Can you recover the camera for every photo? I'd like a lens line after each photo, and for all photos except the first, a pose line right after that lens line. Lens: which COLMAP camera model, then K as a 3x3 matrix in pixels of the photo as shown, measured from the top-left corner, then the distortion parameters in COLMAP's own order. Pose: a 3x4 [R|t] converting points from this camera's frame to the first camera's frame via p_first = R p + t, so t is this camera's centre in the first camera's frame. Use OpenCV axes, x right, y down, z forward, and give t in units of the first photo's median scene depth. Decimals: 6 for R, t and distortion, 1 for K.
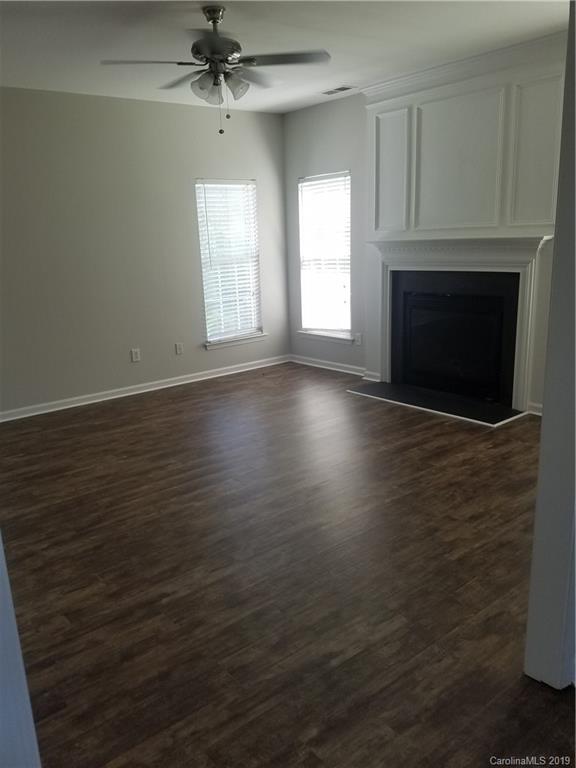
lens RADIAL K [[597.3, 0, 249.0], [0, 597.3, 388.7], [0, 0, 1]] dist [0.131624, -0.232039]
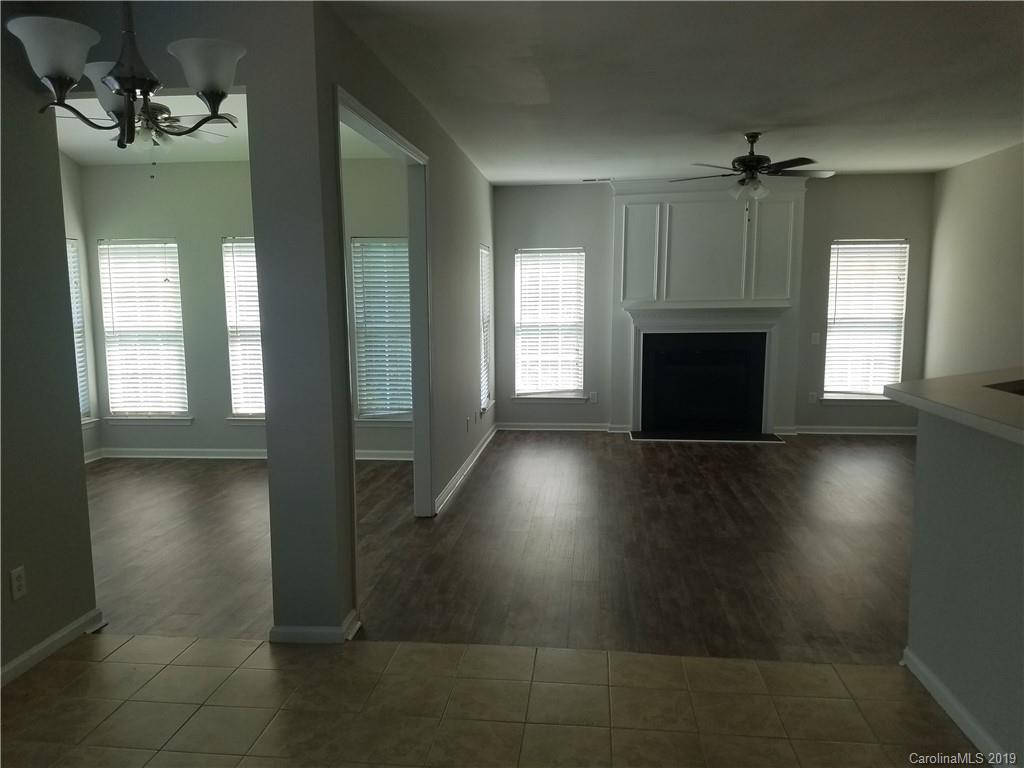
lens RADIAL K [[796.4, 0, 462.7], [0, 796.4, 386.5], [0, 0, 1]] dist [0.119721, -0.320996]
pose [[0.733741, -0.039203, 0.678297, -1.105256], [0.148955, 0.983328, -0.104297, 0.014934], [-0.662900, 0.177563, 0.727348, 0.127032]]
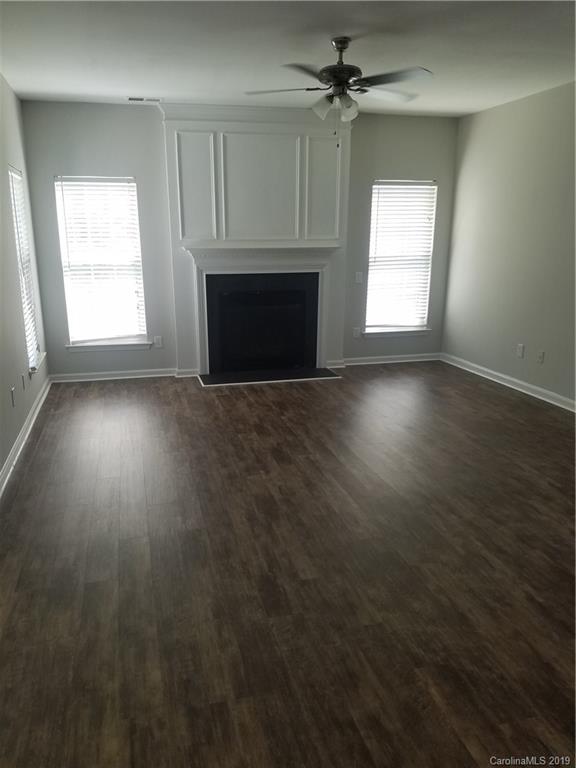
lens RADIAL K [[593.1, 0, 281.0], [0, 593.1, 387.3], [0, 0, 1]] dist [0.238453, -0.496233]
pose [[0.399909, -0.186173, 0.897448, -0.778784], [0.213887, 0.971075, 0.106137, -0.081631], [-0.891249, 0.149508, 0.428162, 0.436307]]
